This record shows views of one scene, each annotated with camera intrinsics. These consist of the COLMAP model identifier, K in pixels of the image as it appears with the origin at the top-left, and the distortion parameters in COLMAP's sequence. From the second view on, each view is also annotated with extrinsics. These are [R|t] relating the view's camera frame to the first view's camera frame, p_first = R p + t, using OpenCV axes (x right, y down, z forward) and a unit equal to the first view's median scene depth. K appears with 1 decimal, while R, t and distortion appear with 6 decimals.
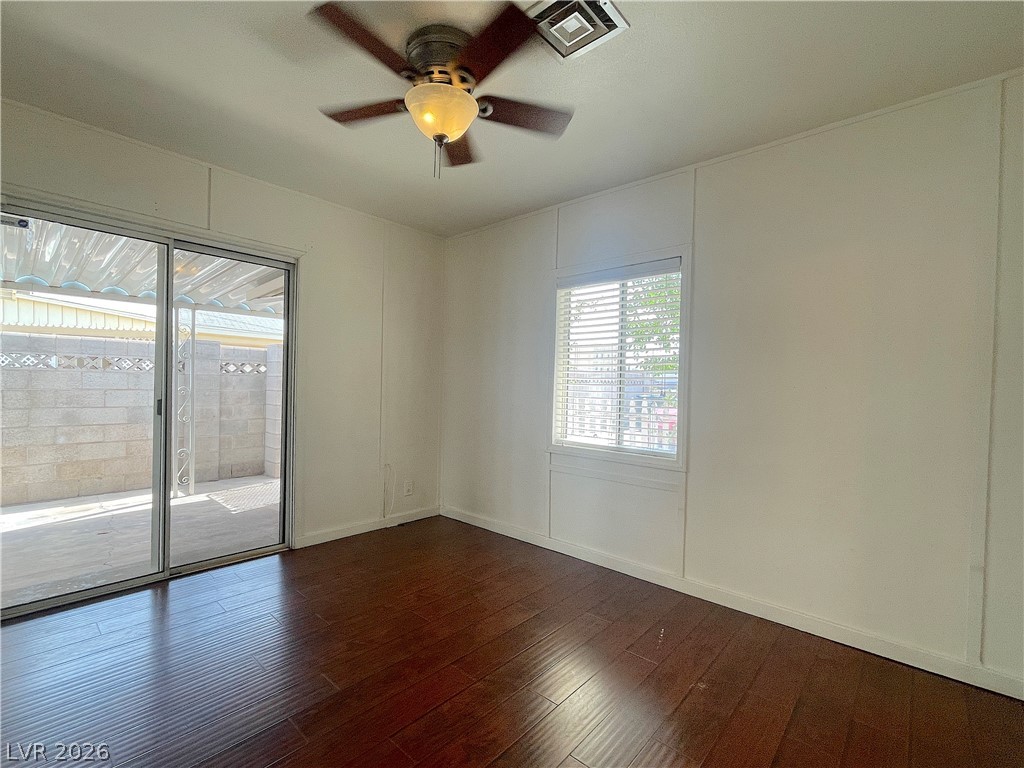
lens RADIAL K [[460.7, 0, 502.7], [0, 460.7, 389.0], [0, 0, 1]] dist [0.007404, -0.001455]
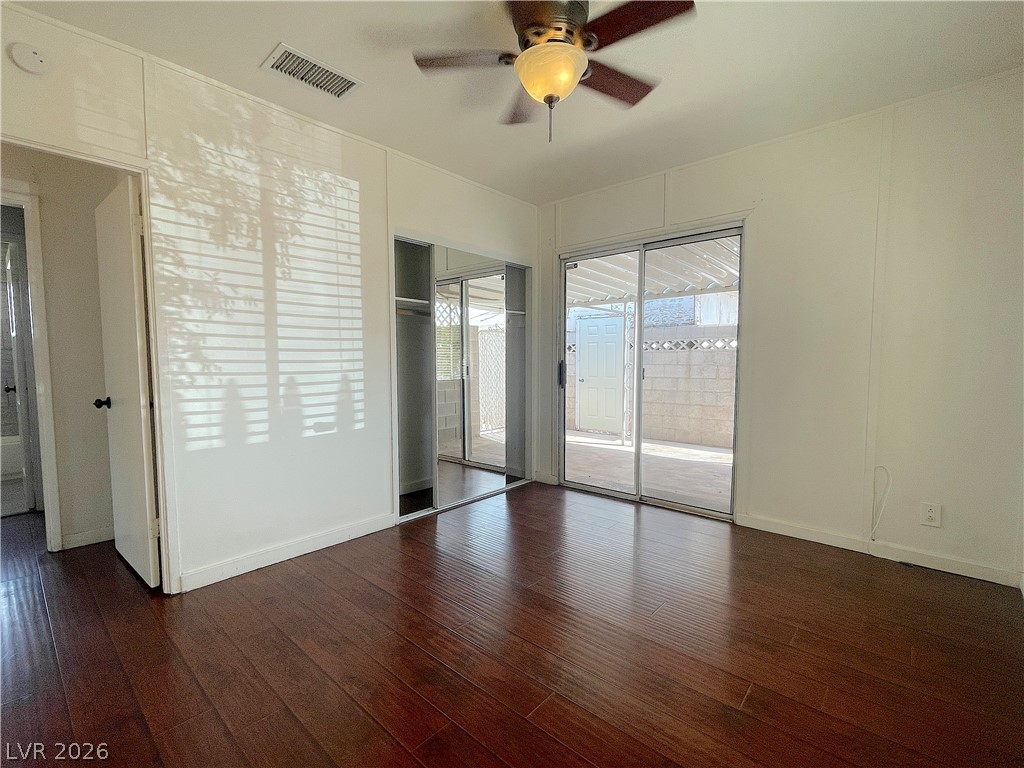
lens RADIAL K [[460.7, 0, 506.4], [0, 460.7, 379.2], [0, 0, 1]] dist [0.007404, -0.001455]
pose [[0.046369, 0.031720, -0.998421, 0.502664], [-0.004534, 0.999492, 0.031543, 0.005032], [0.998914, 0.003064, 0.046489, 0.451231]]
